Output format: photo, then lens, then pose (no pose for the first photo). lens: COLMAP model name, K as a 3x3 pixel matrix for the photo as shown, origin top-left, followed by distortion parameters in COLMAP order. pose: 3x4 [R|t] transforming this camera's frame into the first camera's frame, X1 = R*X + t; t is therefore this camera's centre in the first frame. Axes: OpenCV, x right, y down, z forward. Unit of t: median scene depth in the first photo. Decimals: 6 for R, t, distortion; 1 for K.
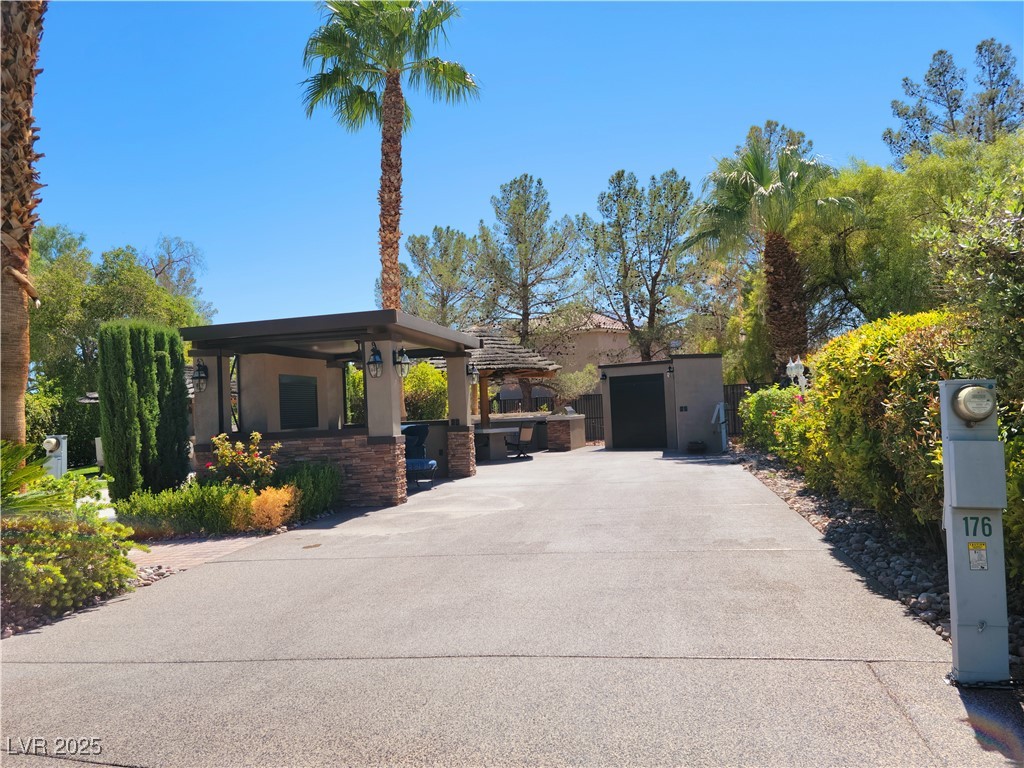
lens RADIAL K [[792.6, 0, 512.0], [0, 792.6, 384.0], [0, 0, 1]] dist [0.118943, -0.111222]
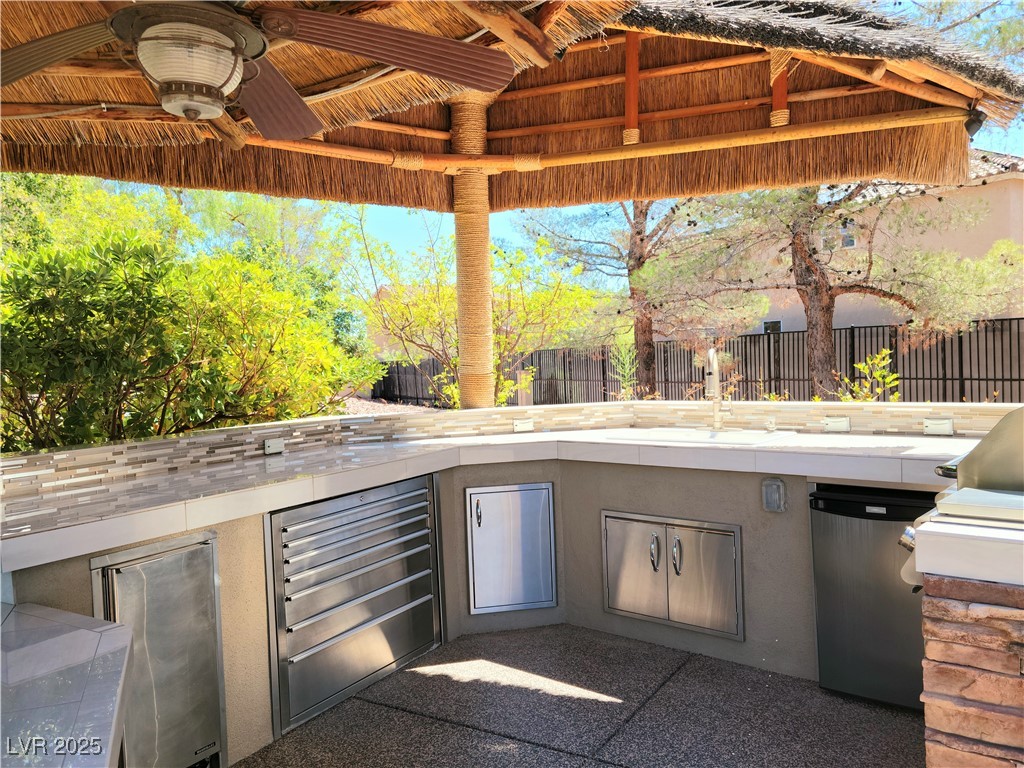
lens RADIAL K [[796.8, 0, 517.8], [0, 796.8, 383.8], [0, 0, 1]] dist [0.121130, -0.130435]
pose [[0.932756, 0.018452, -0.360036, 0.063488], [0.010461, 0.996883, 0.078194, 0.035258], [0.360356, -0.076702, 0.929656, 1.626458]]
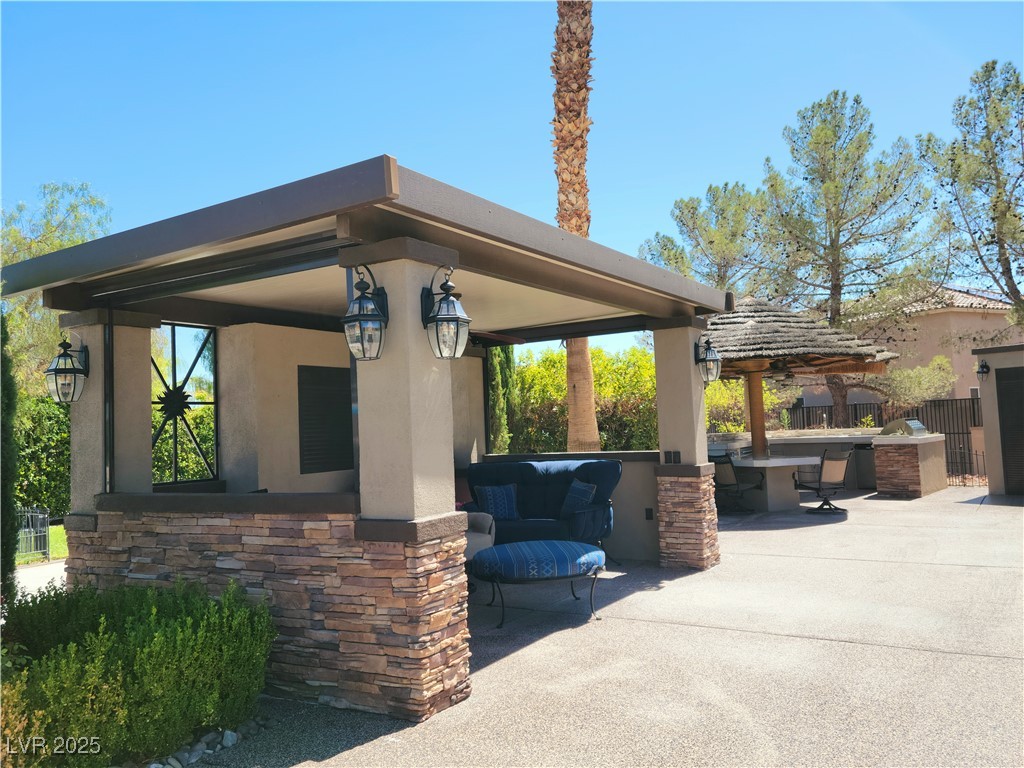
lens RADIAL K [[796.8, 0, 517.8], [0, 796.8, 383.8], [0, 0, 1]] dist [0.121130, -0.130435]
pose [[0.933887, -0.014335, -0.357280, 0.023400], [0.011556, 0.999884, -0.009910, 0.006591], [0.357380, 0.005126, 0.933945, 0.602338]]
